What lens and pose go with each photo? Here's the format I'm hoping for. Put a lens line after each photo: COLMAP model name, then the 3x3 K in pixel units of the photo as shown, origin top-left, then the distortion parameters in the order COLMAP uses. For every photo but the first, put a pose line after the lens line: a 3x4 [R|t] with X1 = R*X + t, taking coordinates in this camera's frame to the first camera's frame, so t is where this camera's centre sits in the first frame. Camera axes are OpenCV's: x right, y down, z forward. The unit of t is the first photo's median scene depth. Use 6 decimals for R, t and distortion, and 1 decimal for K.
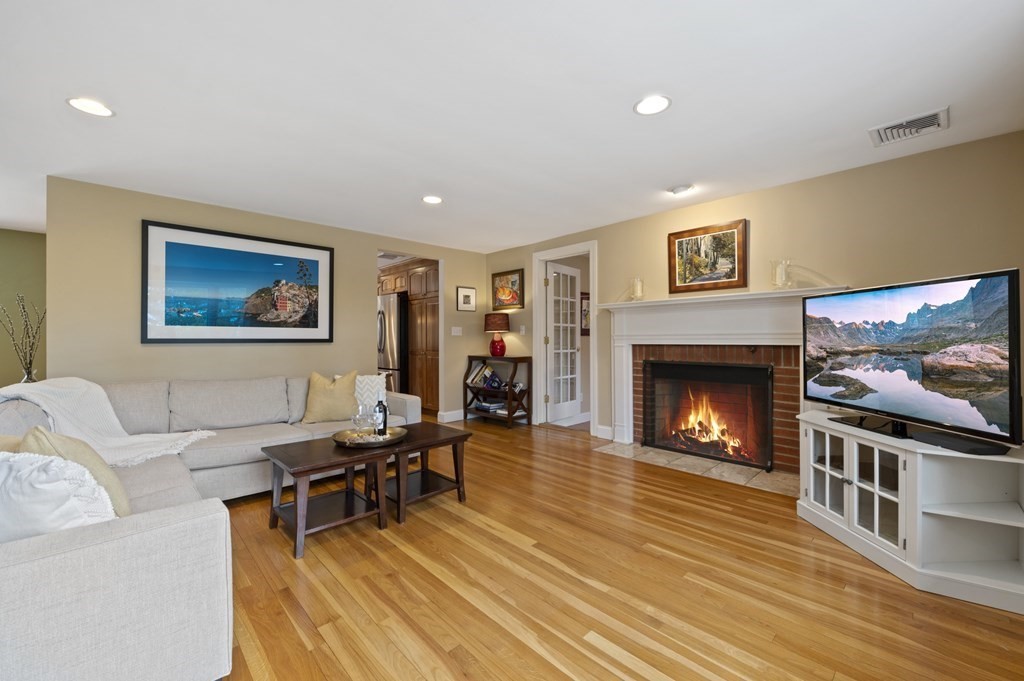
lens RADIAL K [[418.9, 0, 512.1], [0, 418.9, 340.6], [0, 0, 1]] dist [0.001789, -0.000829]
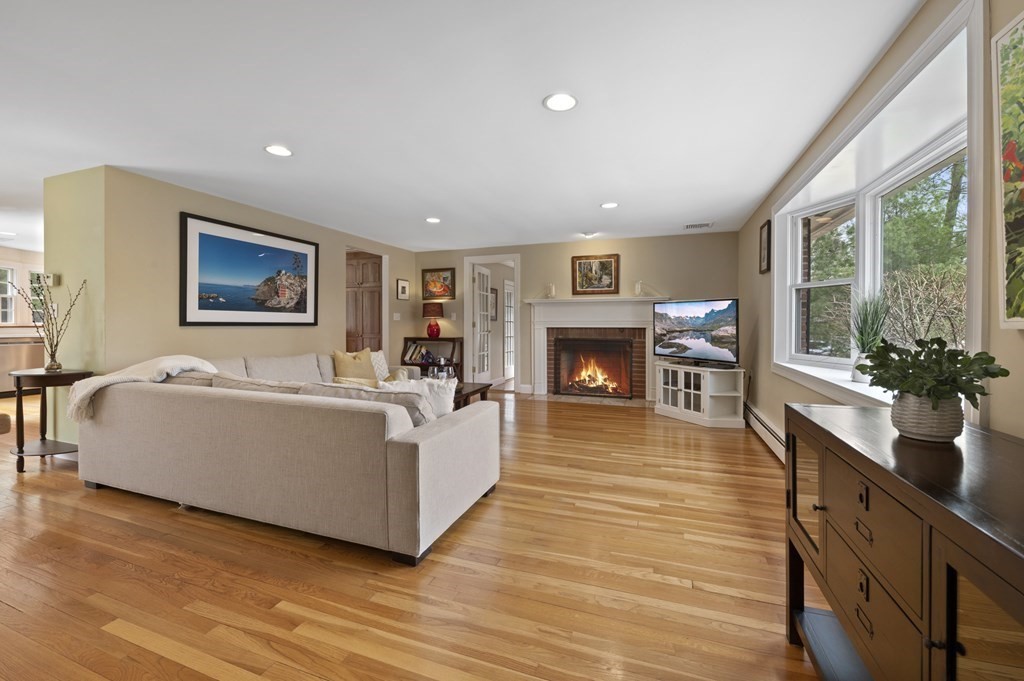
lens RADIAL K [[418.9, 0, 513.0], [0, 418.9, 338.1], [0, 0, 1]] dist [0.001789, -0.000829]
pose [[0.897074, -0.010418, 0.441758, -0.535088], [-0.003492, 0.999524, 0.030664, 0.001335], [-0.441867, -0.029051, 0.896610, -0.317844]]
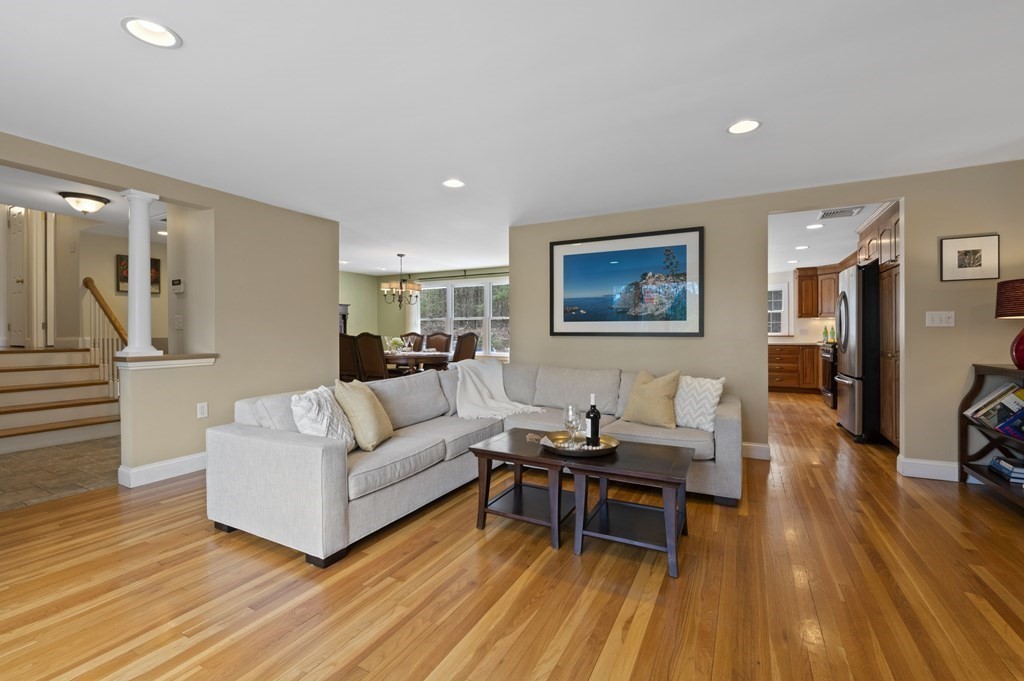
lens RADIAL K [[437.7, 0, 518.1], [0, 437.7, 335.5], [0, 0, 1]] dist [-0.007705, 0.000353]
pose [[0.305250, 0.007671, -0.952241, 0.363475], [-0.004146, 0.999969, 0.006726, -0.002678], [0.952263, 0.001894, 0.305273, 0.430659]]
